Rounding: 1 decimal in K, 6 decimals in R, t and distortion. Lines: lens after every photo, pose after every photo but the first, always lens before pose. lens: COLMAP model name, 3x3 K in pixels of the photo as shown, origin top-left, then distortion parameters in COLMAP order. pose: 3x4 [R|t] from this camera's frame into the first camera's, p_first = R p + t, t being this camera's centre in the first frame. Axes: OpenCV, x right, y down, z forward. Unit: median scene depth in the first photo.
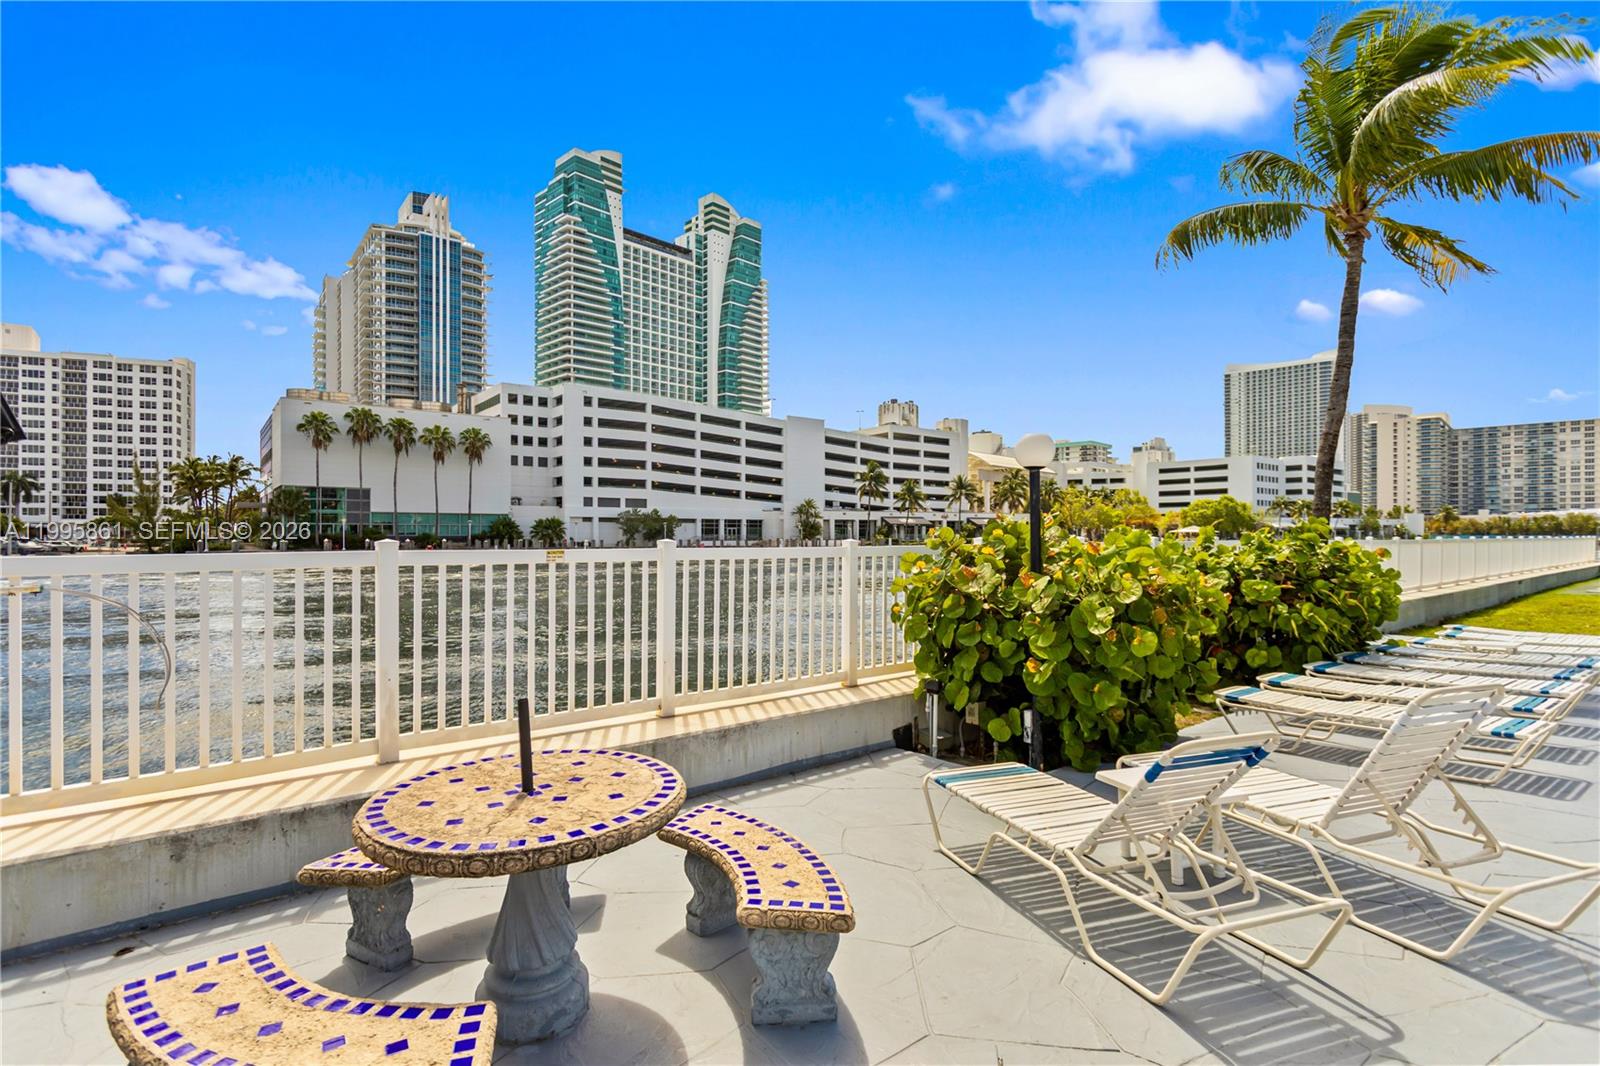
lens RADIAL K [[764.8, 0, 799.5], [0, 764.8, 529.9], [0, 0, 1]] dist [0.008604, 0.000593]
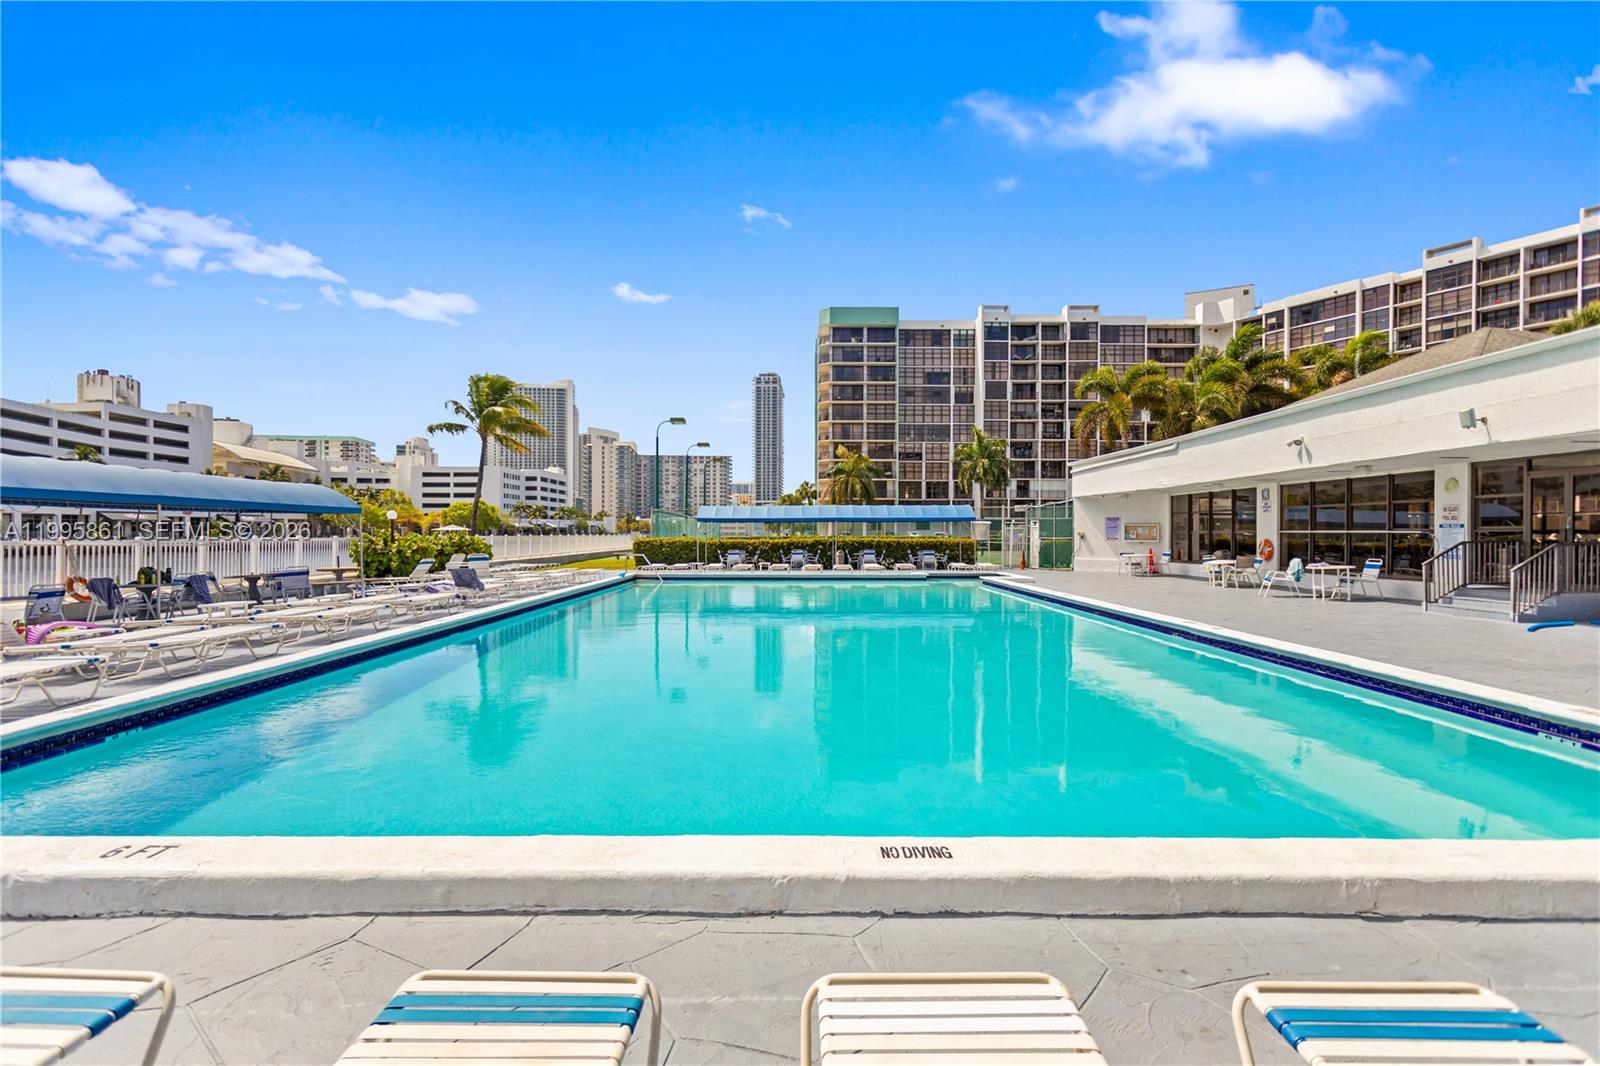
lens RADIAL K [[764.8, 0, 789.1], [0, 764.8, 538.0], [0, 0, 1]] dist [0.008604, 0.000593]
pose [[0.633448, -0.004196, 0.773773, -0.049264], [-0.006741, 0.999917, 0.010940, -0.001119], [-0.773756, -0.012146, 0.633368, -0.105675]]
